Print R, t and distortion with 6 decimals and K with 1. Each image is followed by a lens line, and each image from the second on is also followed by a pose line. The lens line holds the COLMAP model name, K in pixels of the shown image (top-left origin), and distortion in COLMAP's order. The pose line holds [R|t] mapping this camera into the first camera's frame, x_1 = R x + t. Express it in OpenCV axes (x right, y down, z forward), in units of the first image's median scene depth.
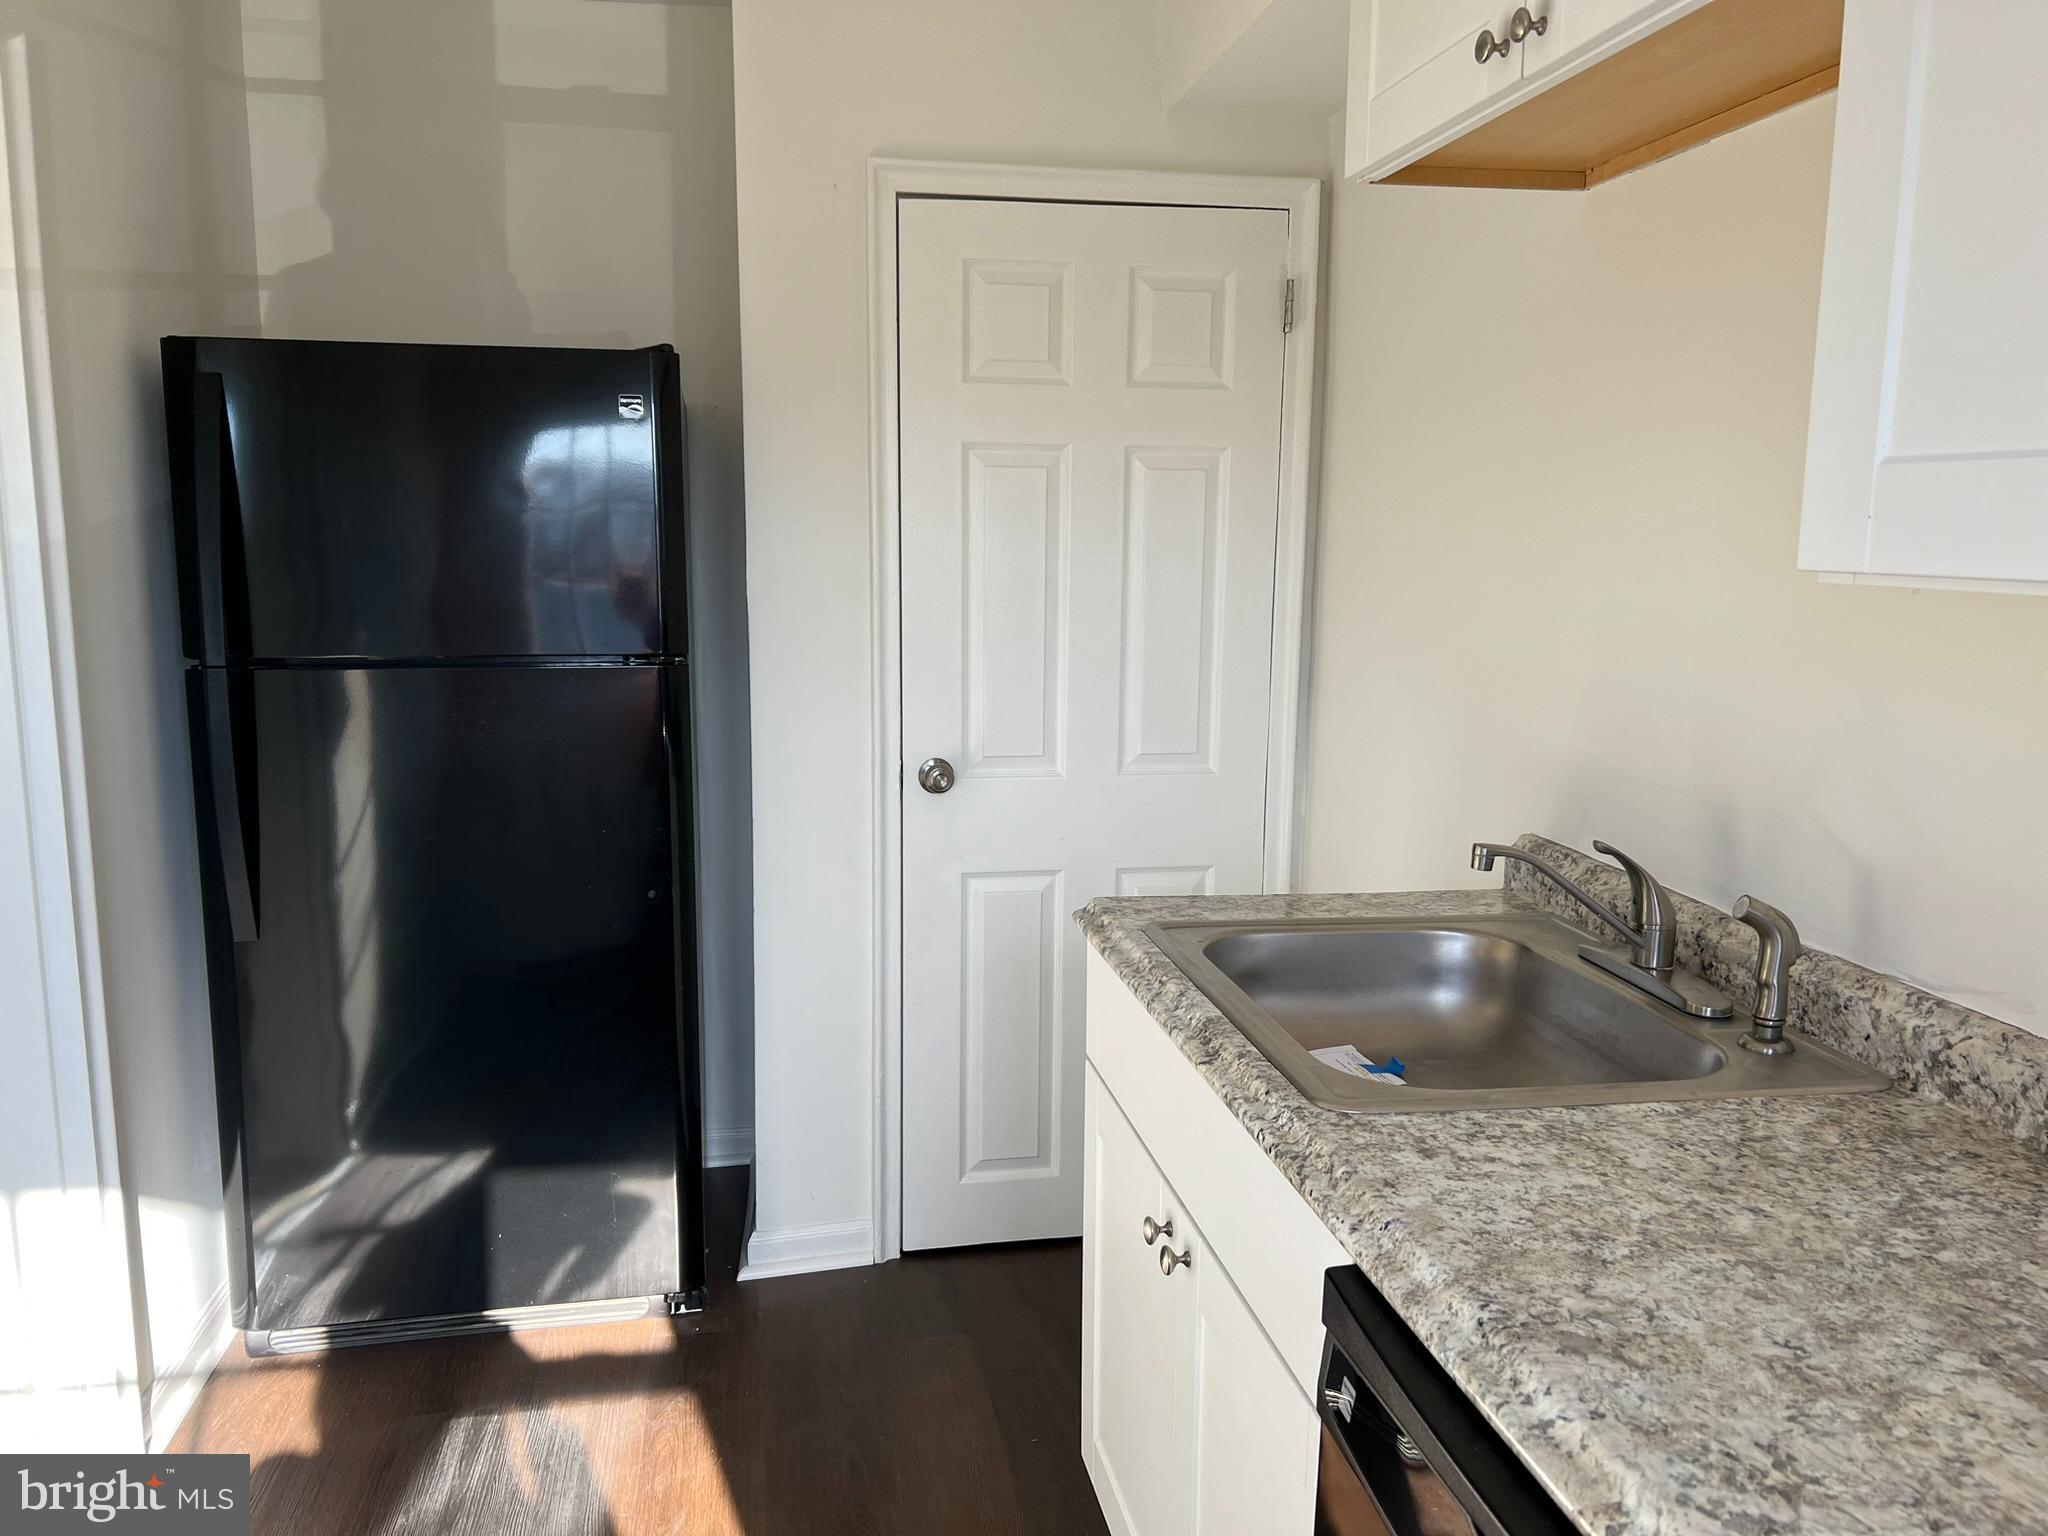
lens RADIAL K [[1566.9, 0, 1017.4], [0, 1566.9, 762.5], [0, 0, 1]] dist [0.065774, -0.045278]
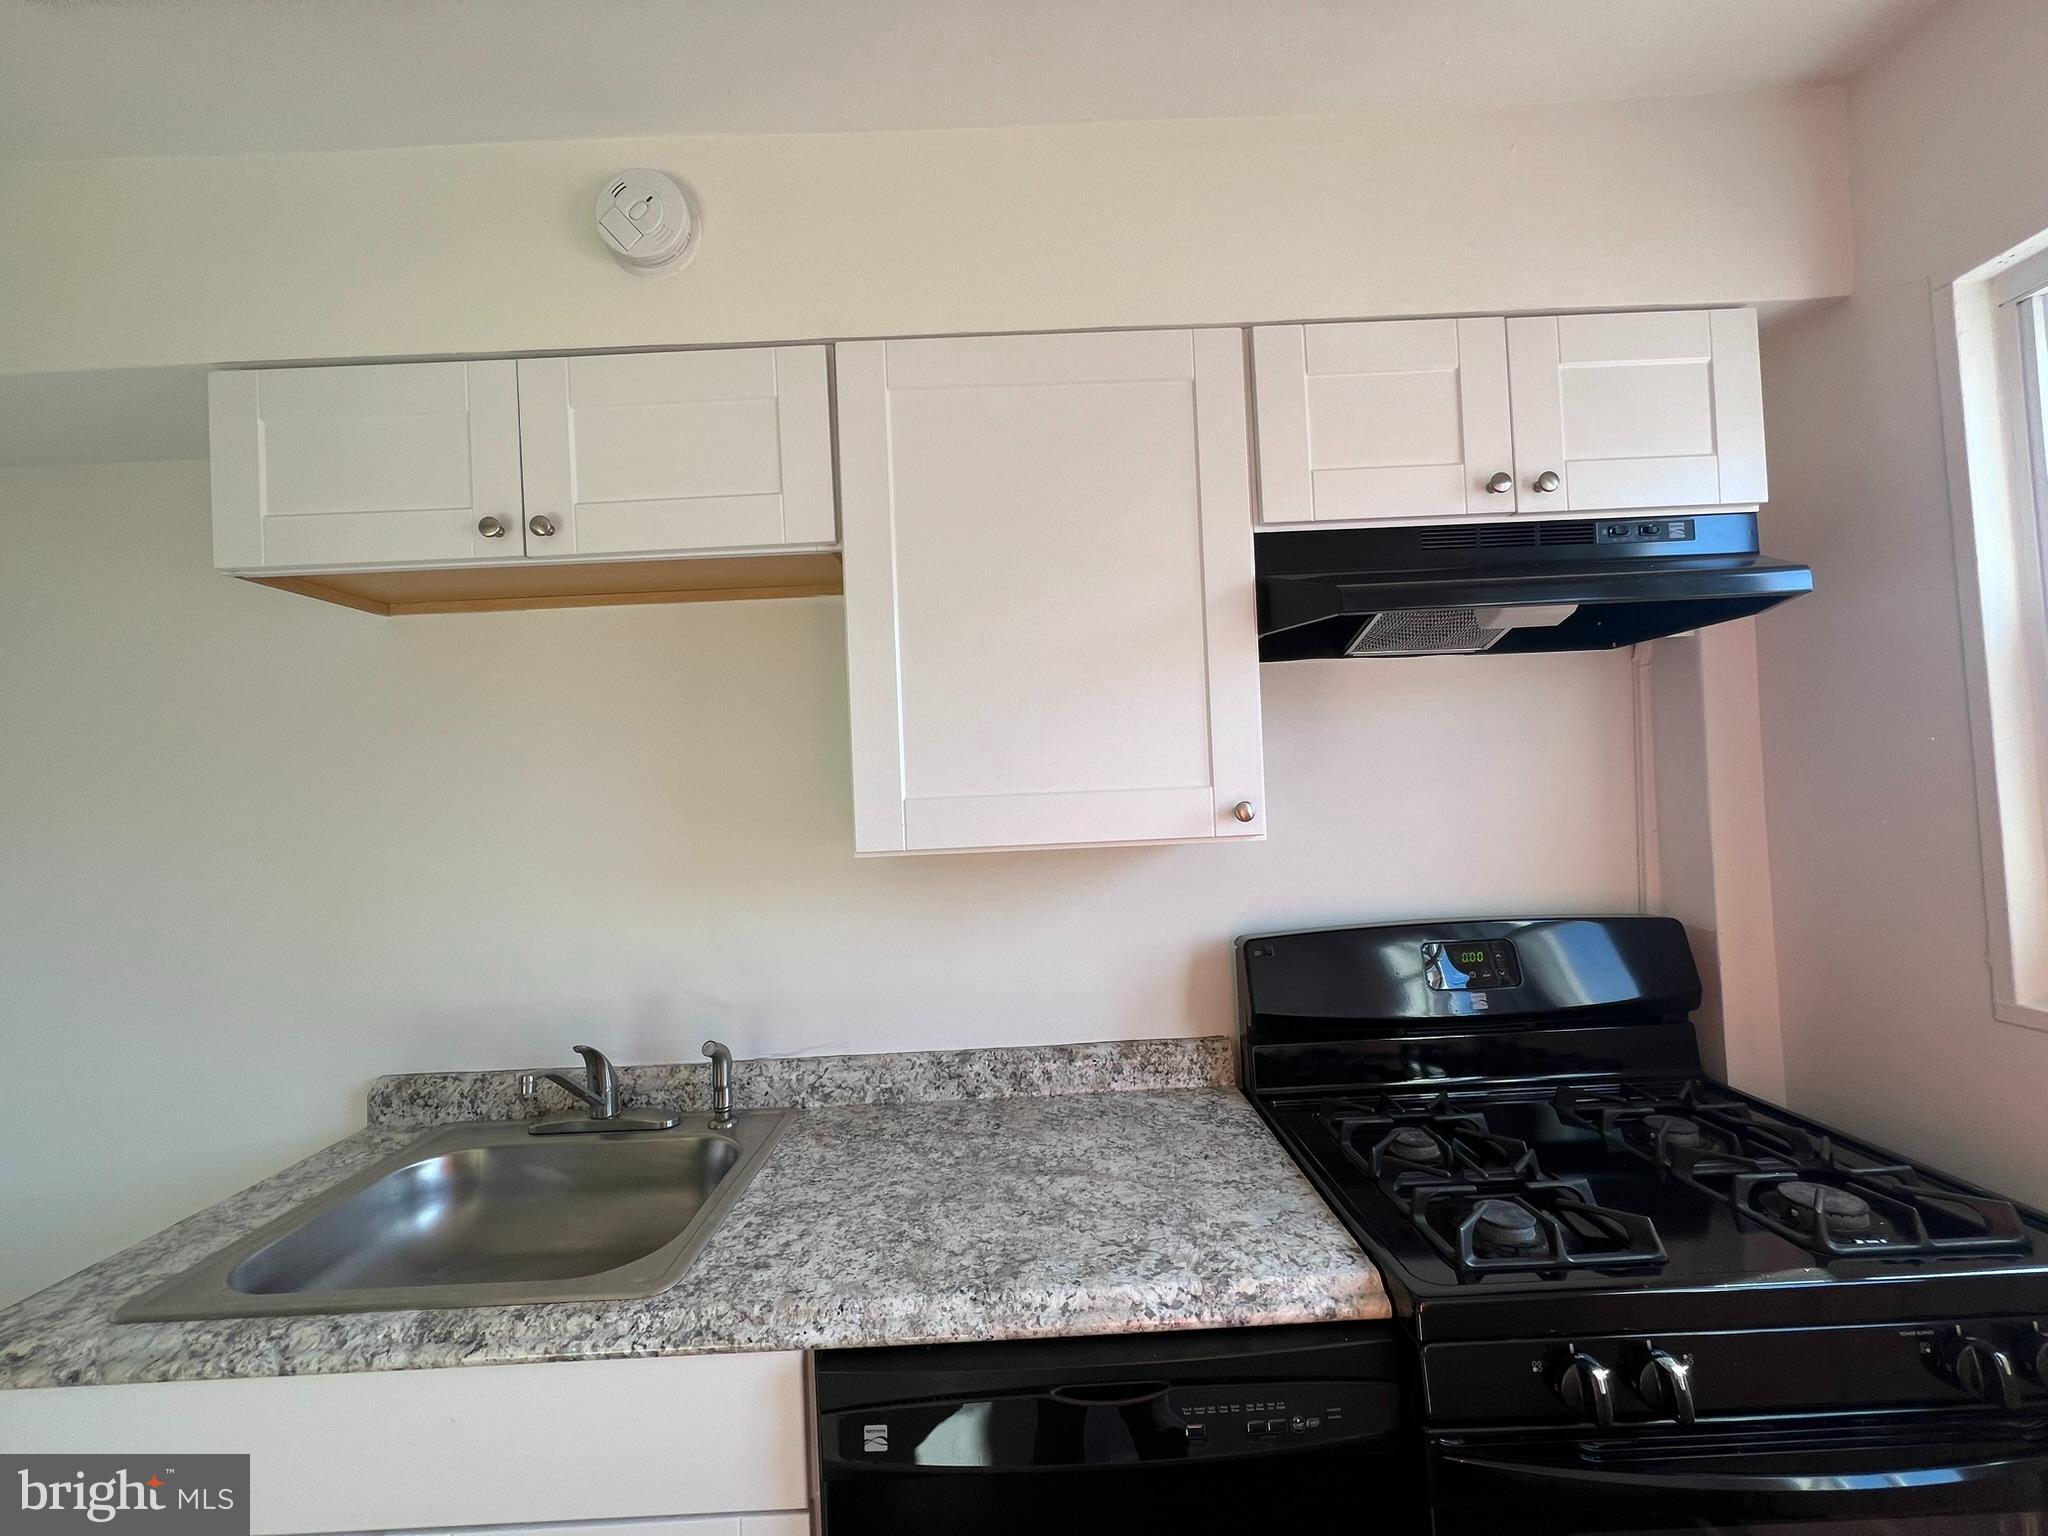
lens RADIAL K [[825.7, 0, 1028.5], [0, 825.7, 767.8], [0, 0, 1]] dist [-0.000078, 0.000742]
pose [[0.165010, 0.005930, 0.986274, -0.447149], [0.193512, 0.980351, -0.038270, -0.127140], [-0.967122, 0.197171, 0.160620, 0.522776]]
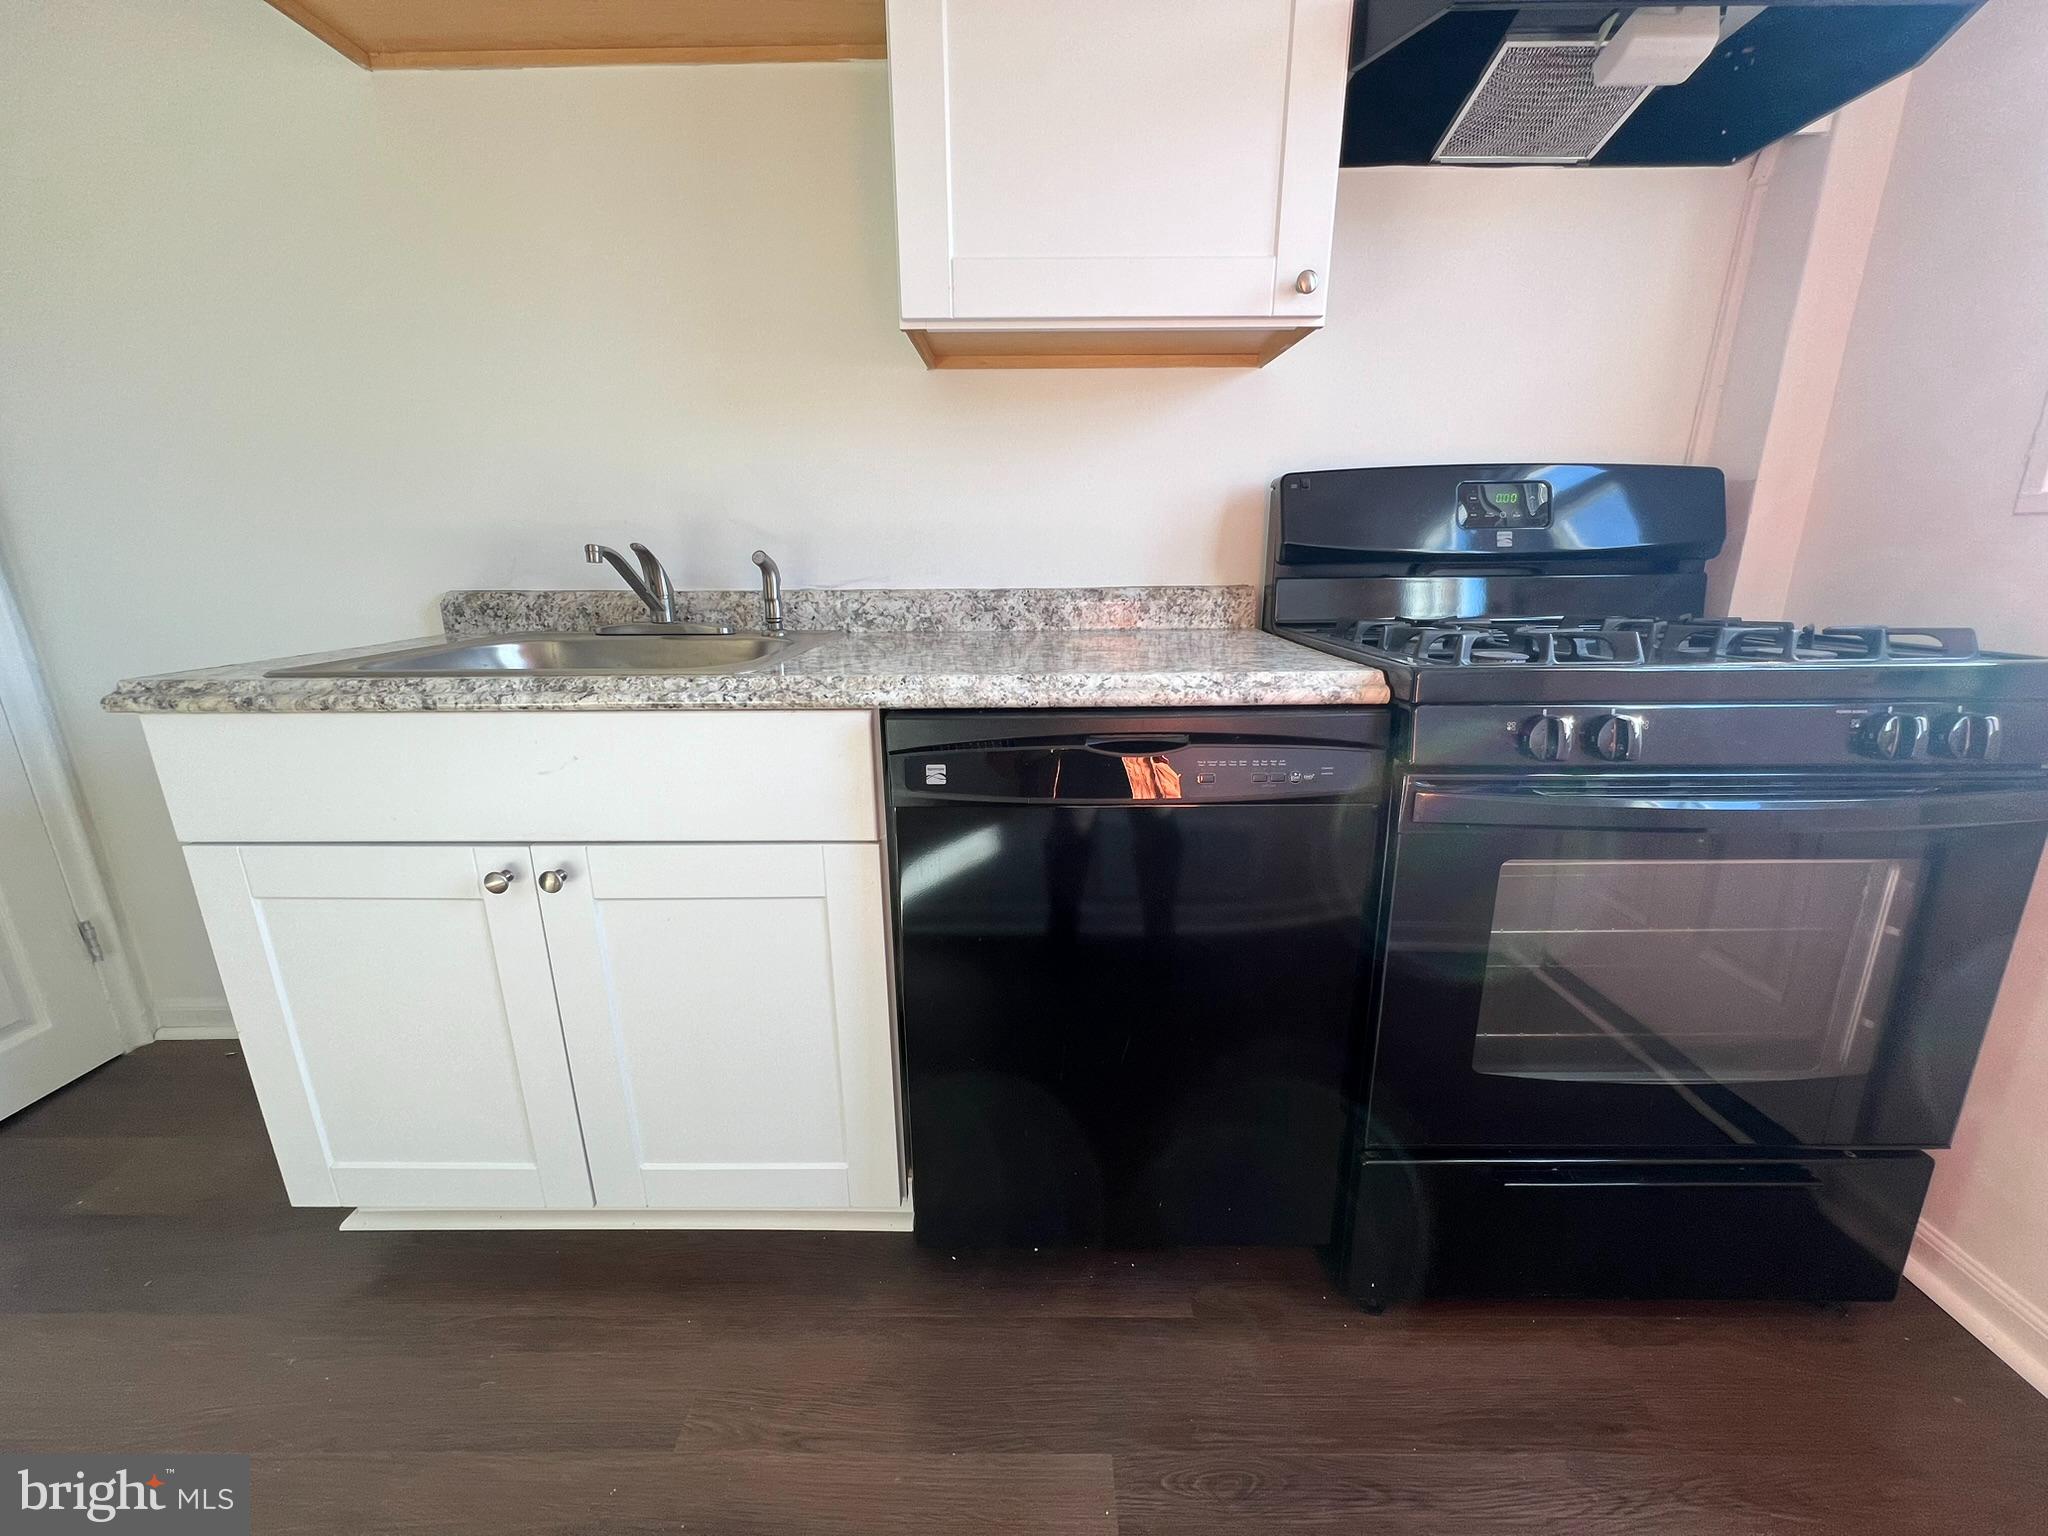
lens RADIAL K [[825.7, 0, 1027.7], [0, 825.7, 779.1], [0, 0, 1]] dist [-0.000078, 0.000742]
pose [[0.180910, -0.279522, 0.942942, -0.531873], [0.156169, 0.954762, 0.253063, 0.164805], [-0.971021, 0.101476, 0.216379, 0.598754]]
